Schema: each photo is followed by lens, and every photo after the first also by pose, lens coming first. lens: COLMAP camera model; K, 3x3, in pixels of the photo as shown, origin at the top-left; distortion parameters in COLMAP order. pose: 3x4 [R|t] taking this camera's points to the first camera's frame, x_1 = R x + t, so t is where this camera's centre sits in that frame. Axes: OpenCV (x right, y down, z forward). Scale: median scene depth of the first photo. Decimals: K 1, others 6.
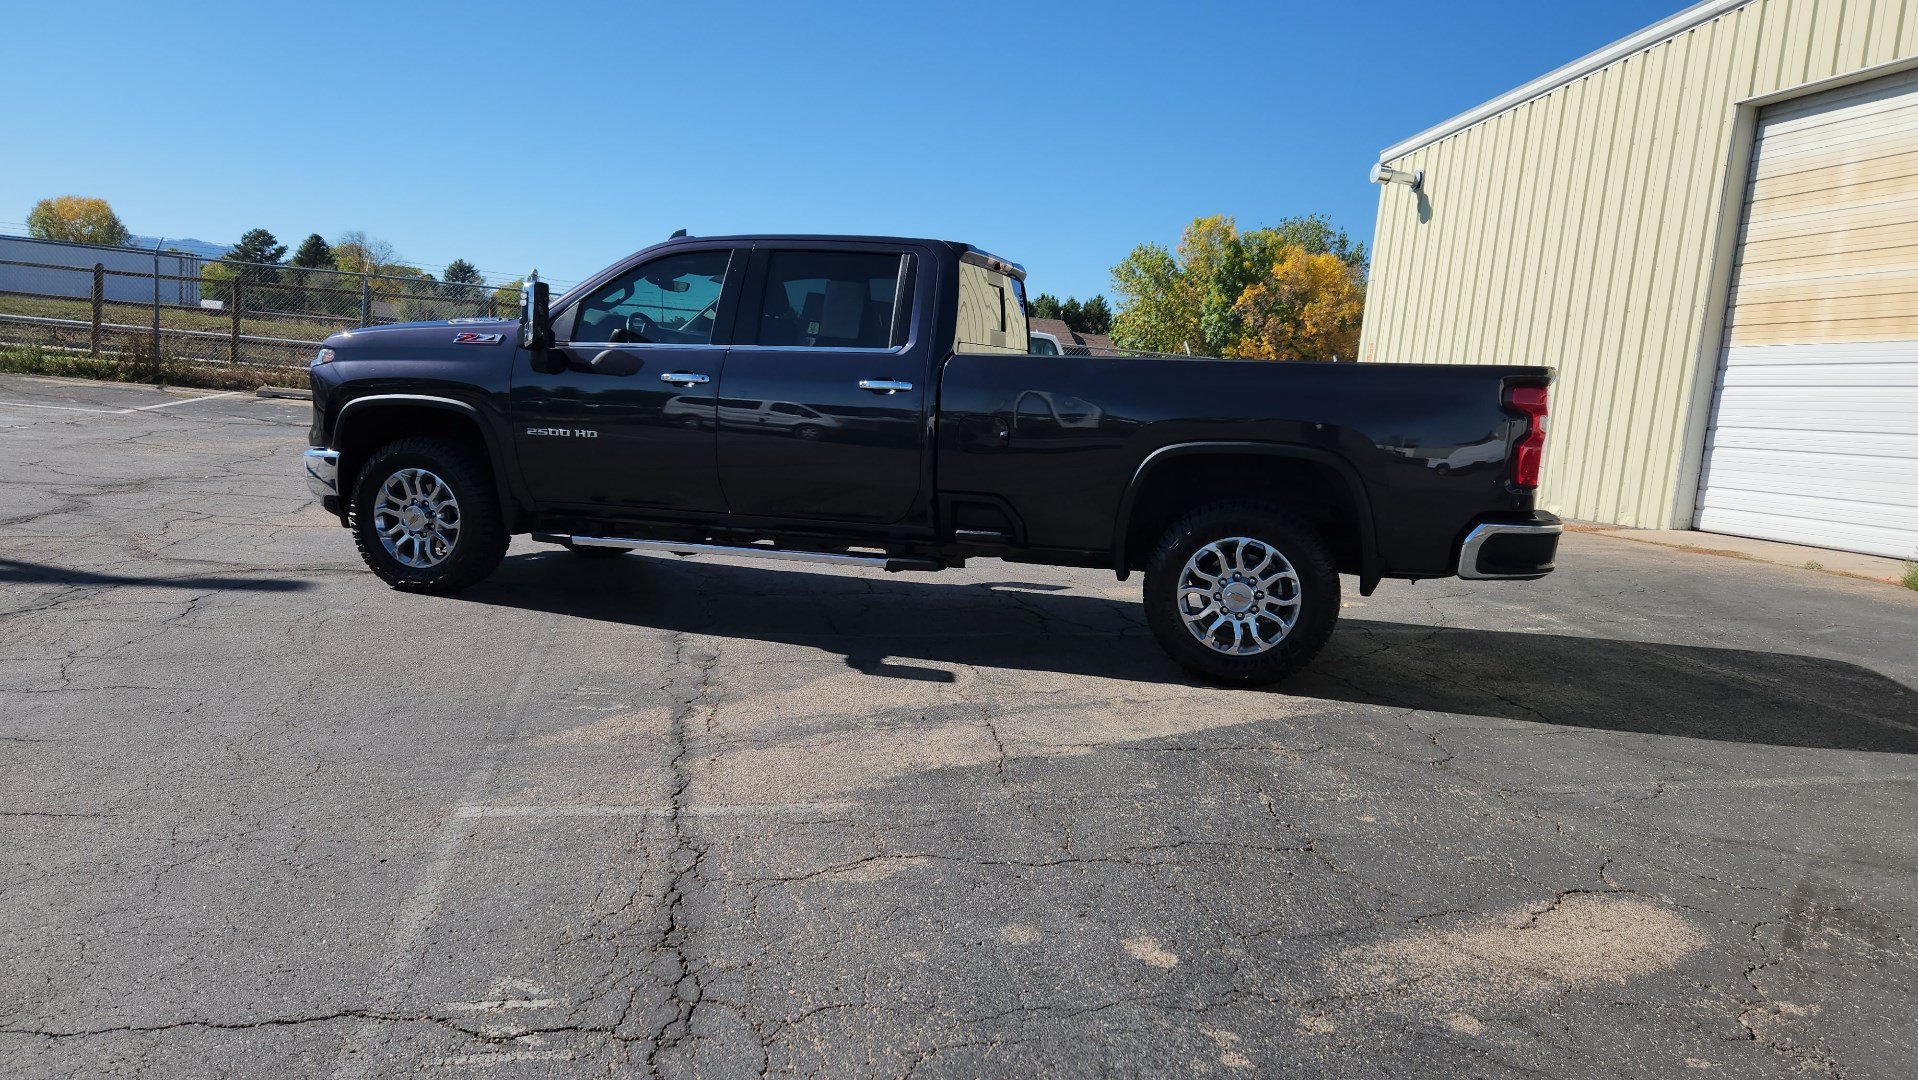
lens RADIAL K [[1281.6, 0, 943.0], [0, 1281.6, 535.2], [0, 0, 1]] dist [0.073371, -0.059570]
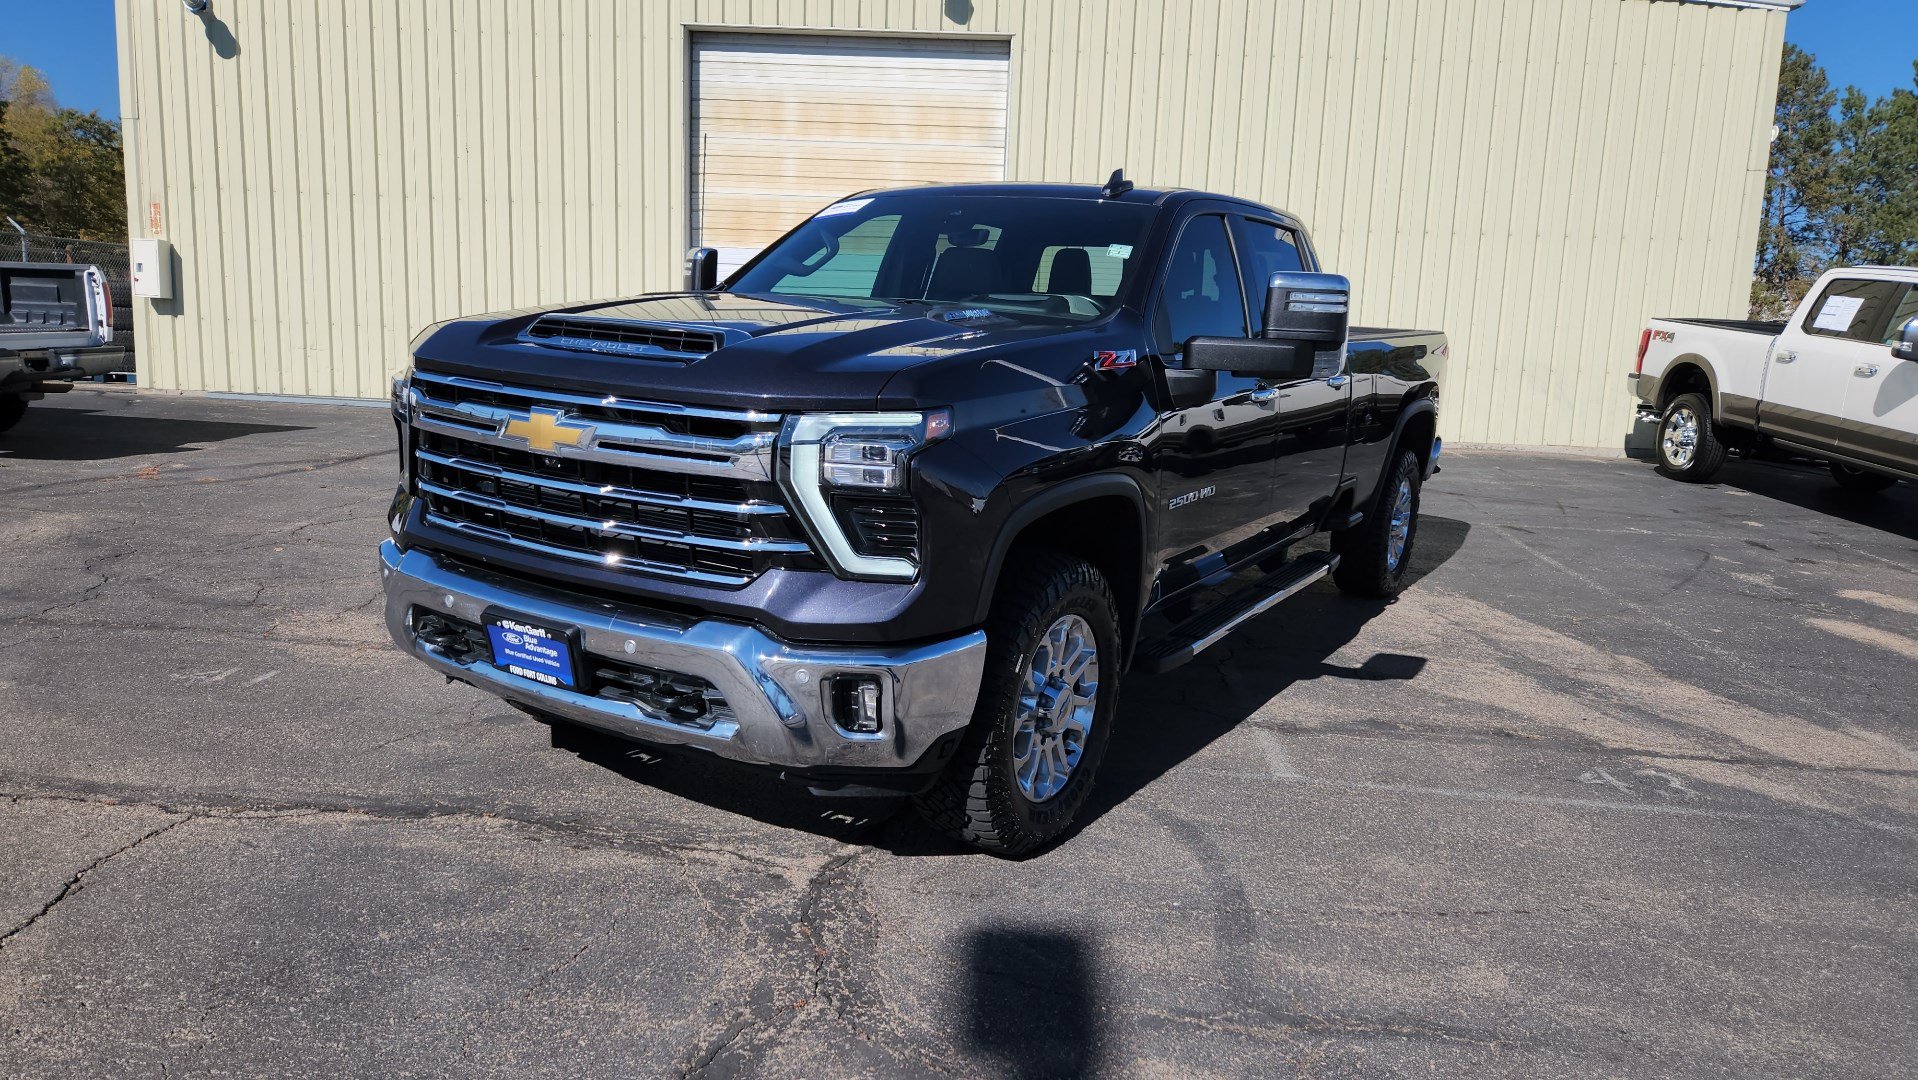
lens RADIAL K [[1281.6, 0, 946.8], [0, 1281.6, 545.9], [0, 0, 1]] dist [0.073371, -0.059570]
pose [[0.257970, -0.219526, 0.940882, -0.487369], [0.081420, 0.975320, 0.205237, -0.102758], [-0.962716, 0.023662, 0.269478, 0.490343]]
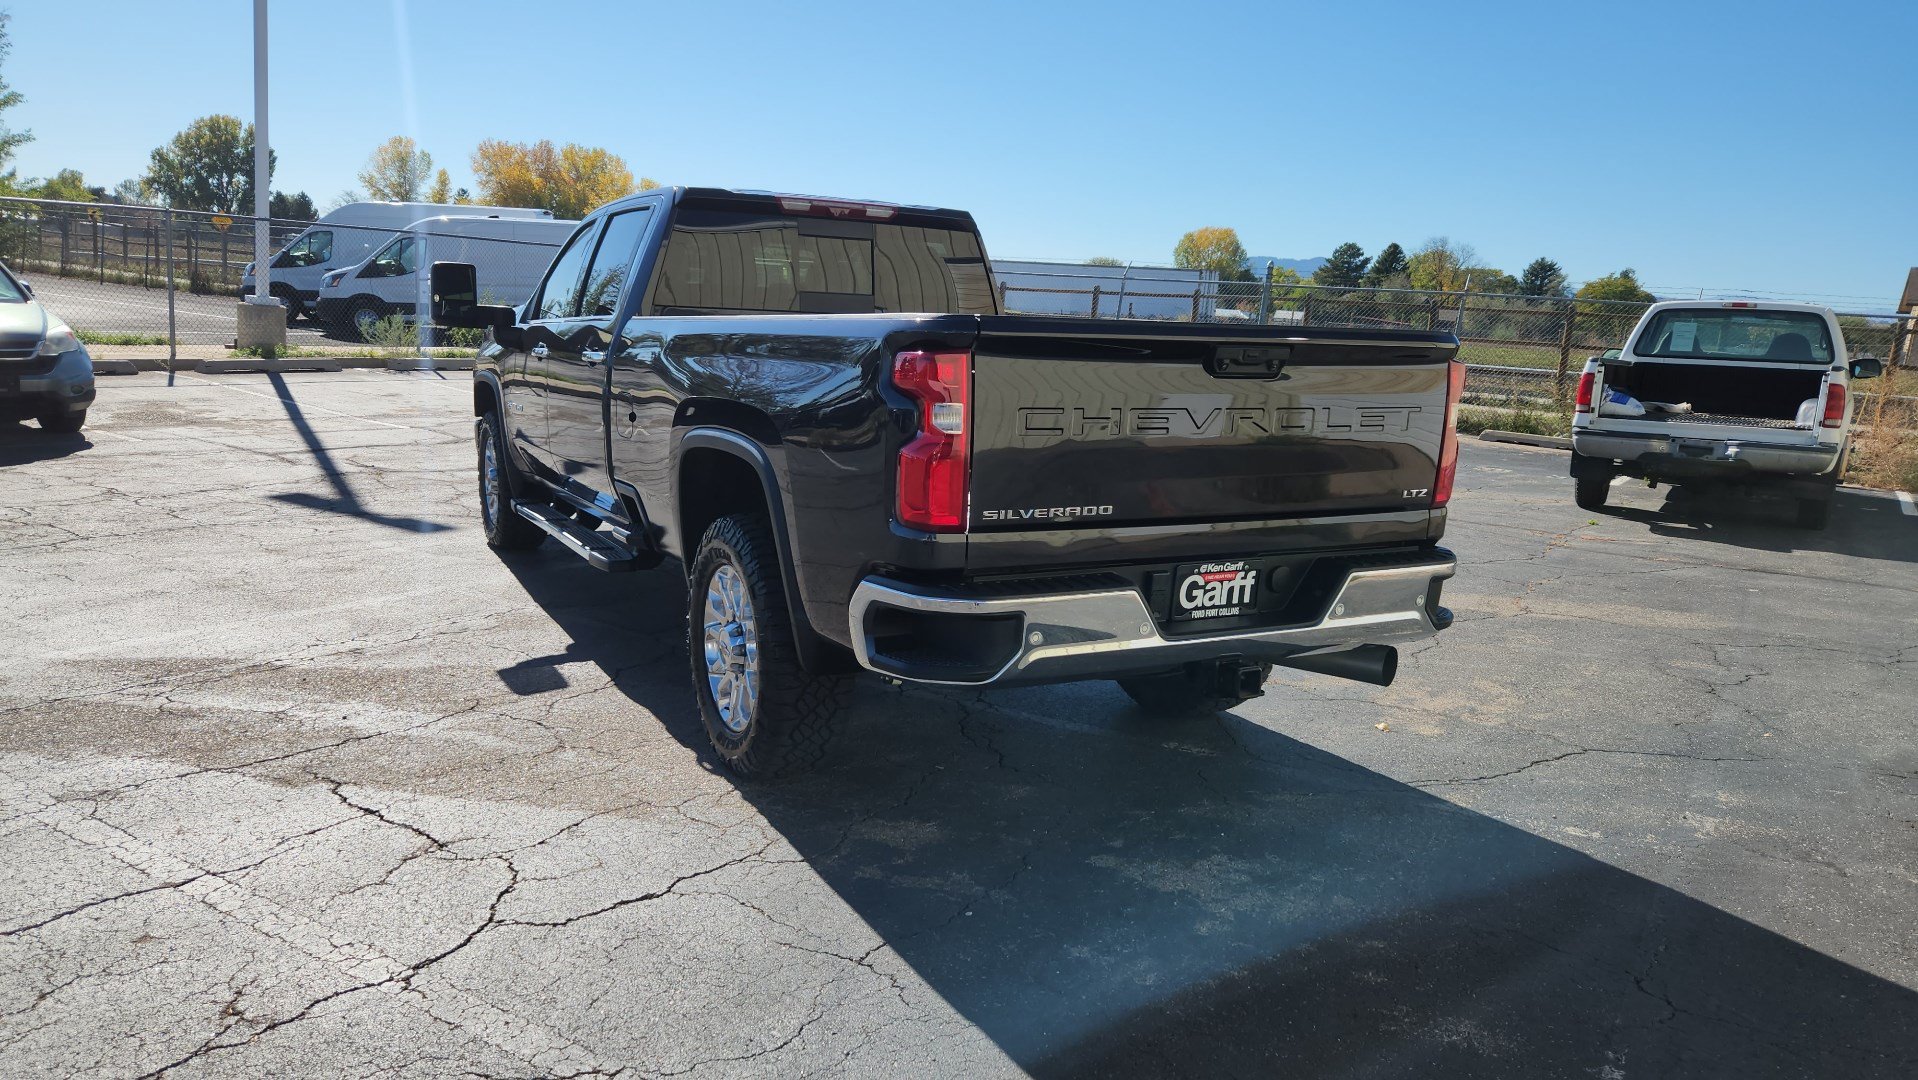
lens RADIAL K [[1281.6, 0, 929.2], [0, 1281.6, 551.7], [0, 0, 1]] dist [0.073371, -0.059570]
pose [[0.696458, 0.101300, -0.710412, 0.367192], [-0.094580, 0.994308, 0.049060, -0.023265], [0.711338, 0.033022, 0.702074, 0.259910]]
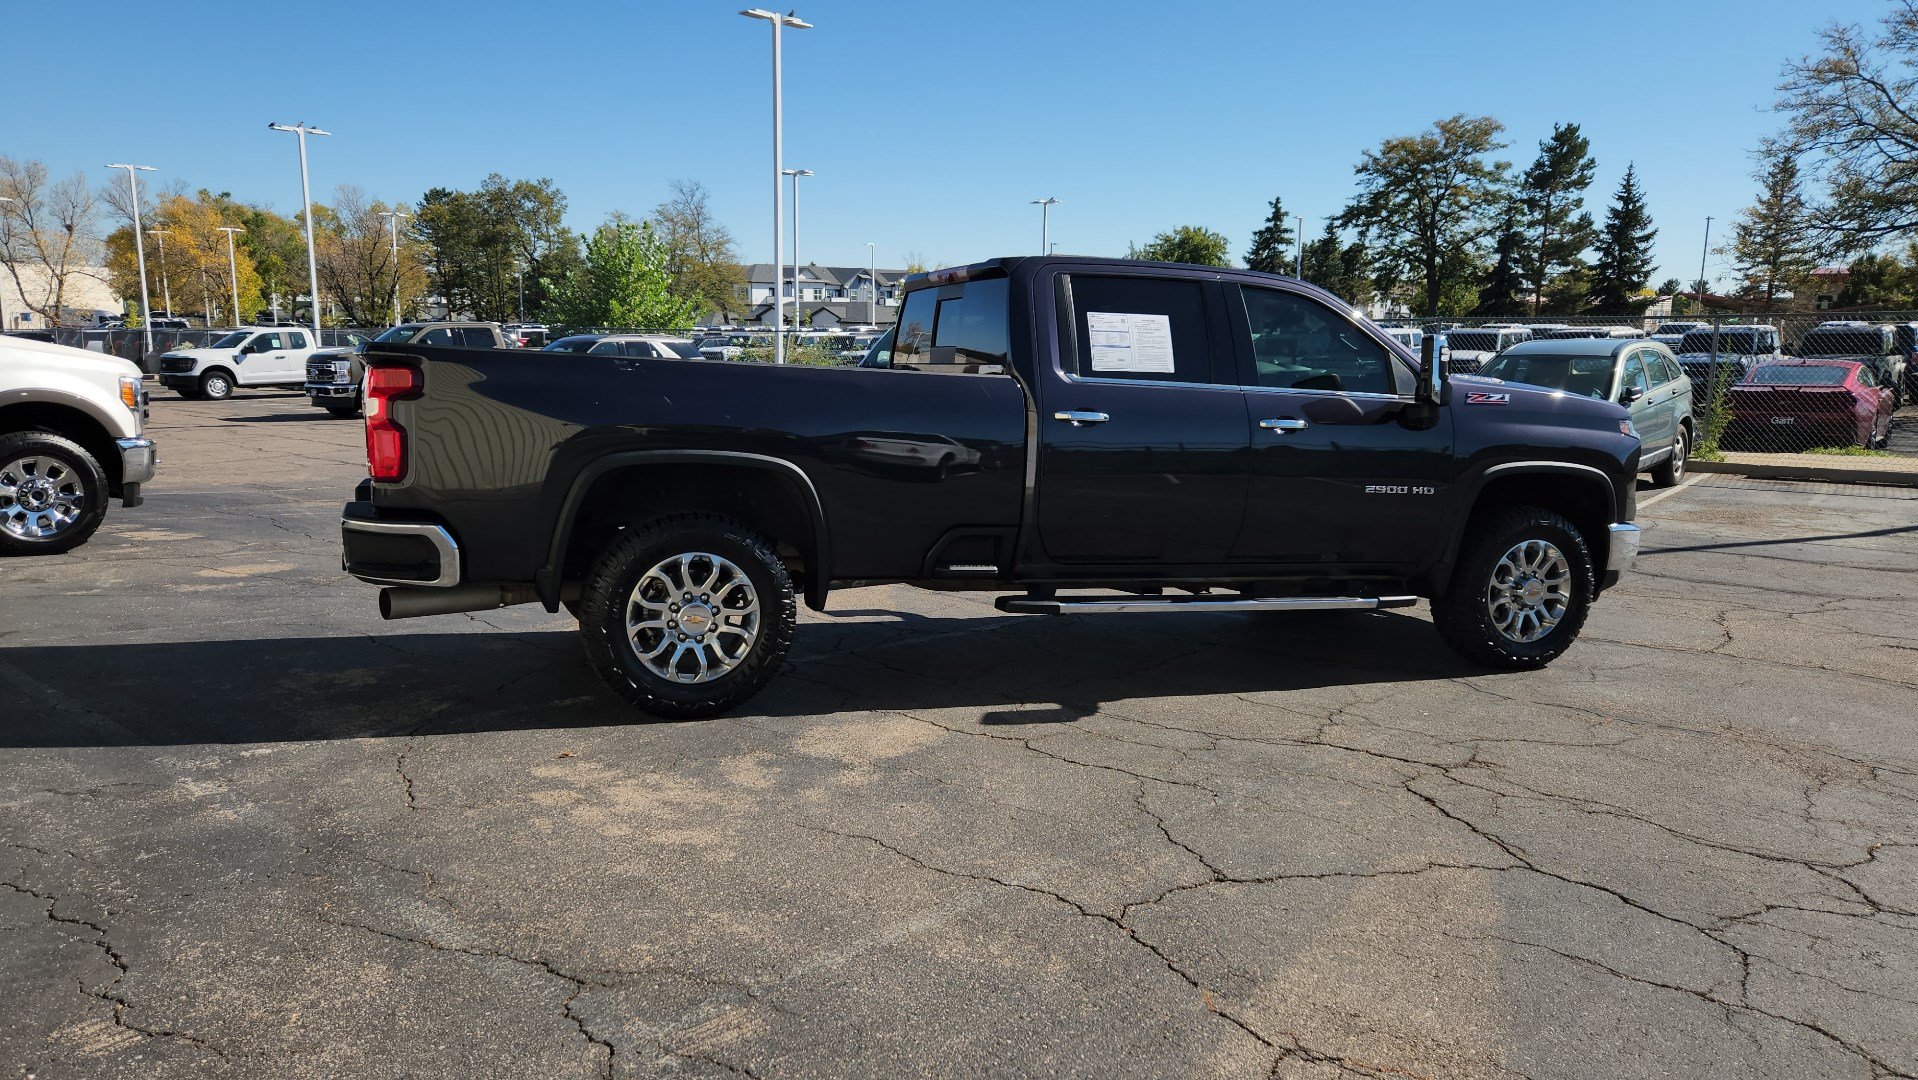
lens RADIAL K [[1281.6, 0, 932.3], [0, 1281.6, 536.4], [0, 0, 1]] dist [0.073371, -0.059570]
pose [[-0.797803, 0.001965, -0.602916, 0.332513], [-0.145836, 0.969671, 0.196136, -0.112773], [0.585015, 0.244404, -0.773320, 0.950172]]
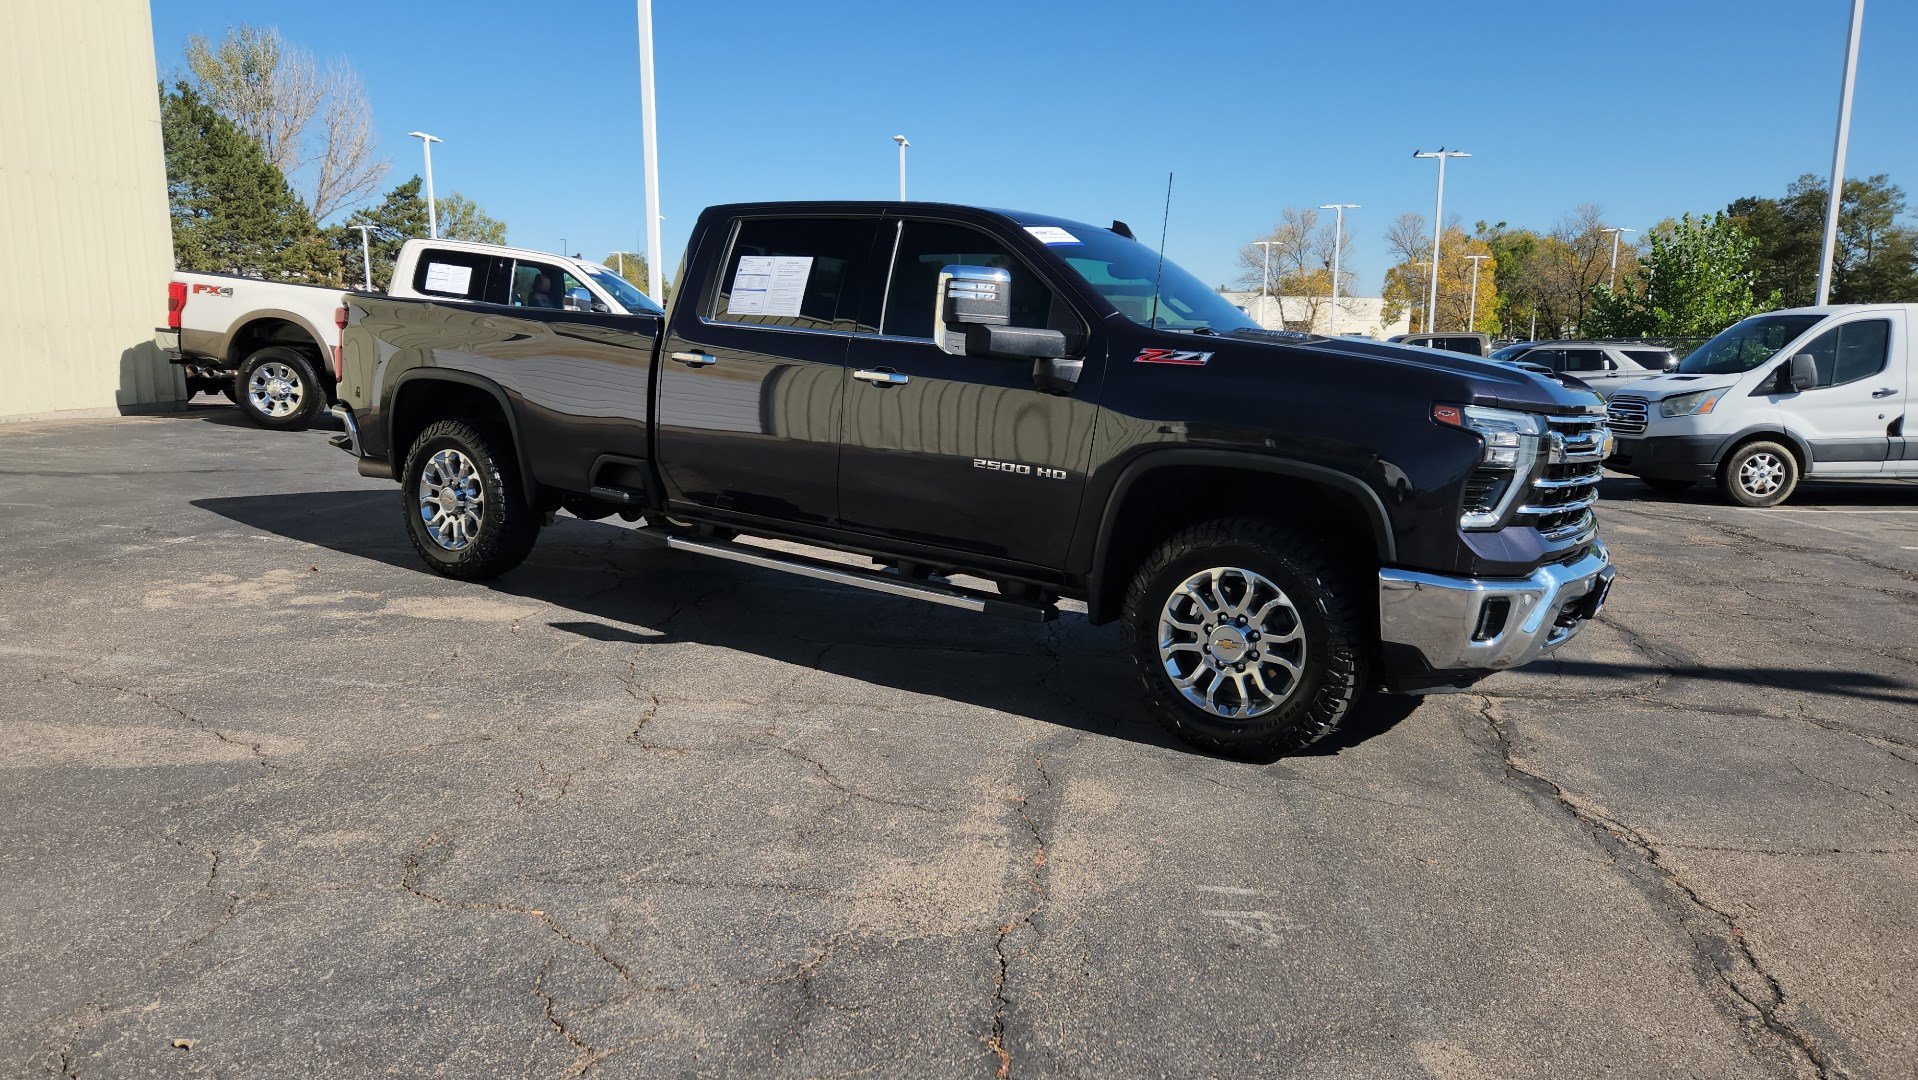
lens RADIAL K [[1281.6, 0, 934.1], [0, 1281.6, 542.2], [0, 0, 1]] dist [0.073371, -0.059570]
pose [[-0.950832, -0.144999, 0.273668, -0.192877], [-0.063698, 0.956299, 0.285369, -0.146435], [-0.303086, 0.253906, -0.918515, 1.035377]]
